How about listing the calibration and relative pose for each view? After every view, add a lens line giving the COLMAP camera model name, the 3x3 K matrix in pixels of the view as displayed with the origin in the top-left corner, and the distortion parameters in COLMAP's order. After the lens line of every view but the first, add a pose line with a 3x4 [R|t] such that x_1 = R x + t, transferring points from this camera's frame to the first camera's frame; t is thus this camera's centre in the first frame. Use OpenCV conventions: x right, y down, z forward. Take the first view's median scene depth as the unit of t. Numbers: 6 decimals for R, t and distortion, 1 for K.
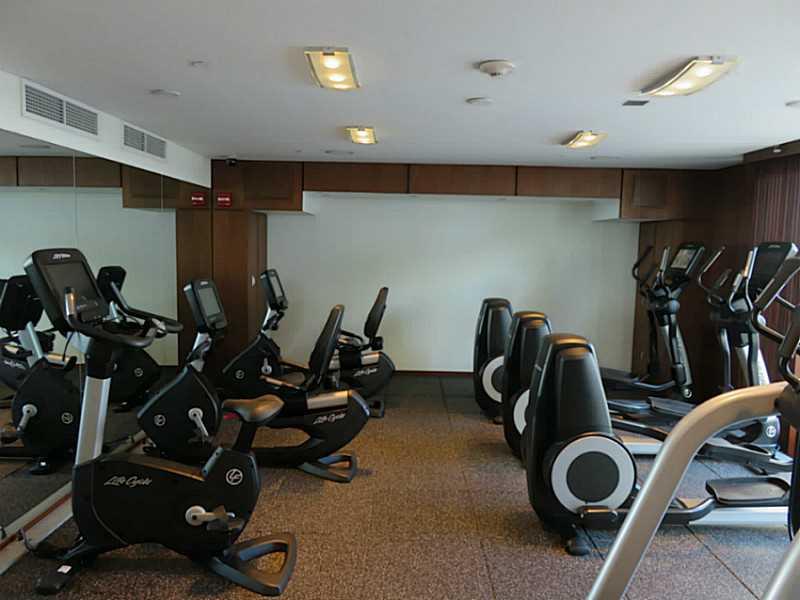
lens RADIAL K [[604.5, 0, 400.4], [0, 604.5, 299.3], [0, 0, 1]] dist [-0.005492, 0.001524]
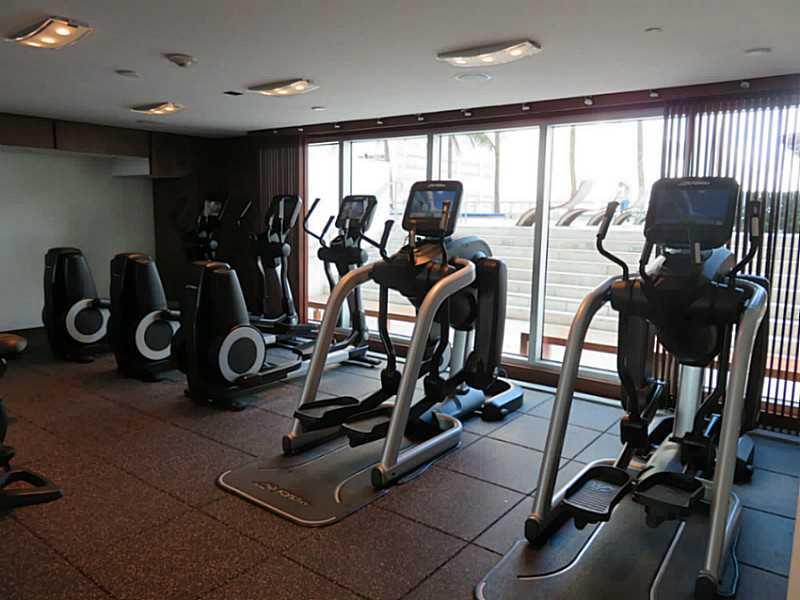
lens RADIAL K [[604.5, 0, 398.8], [0, 604.5, 297.7], [0, 0, 1]] dist [-0.005492, 0.001524]
pose [[0.602396, -0.122980, 0.788667, -0.416673], [0.071921, 0.992403, 0.099815, 0.027661], [-0.794951, -0.003406, 0.606665, -0.127231]]
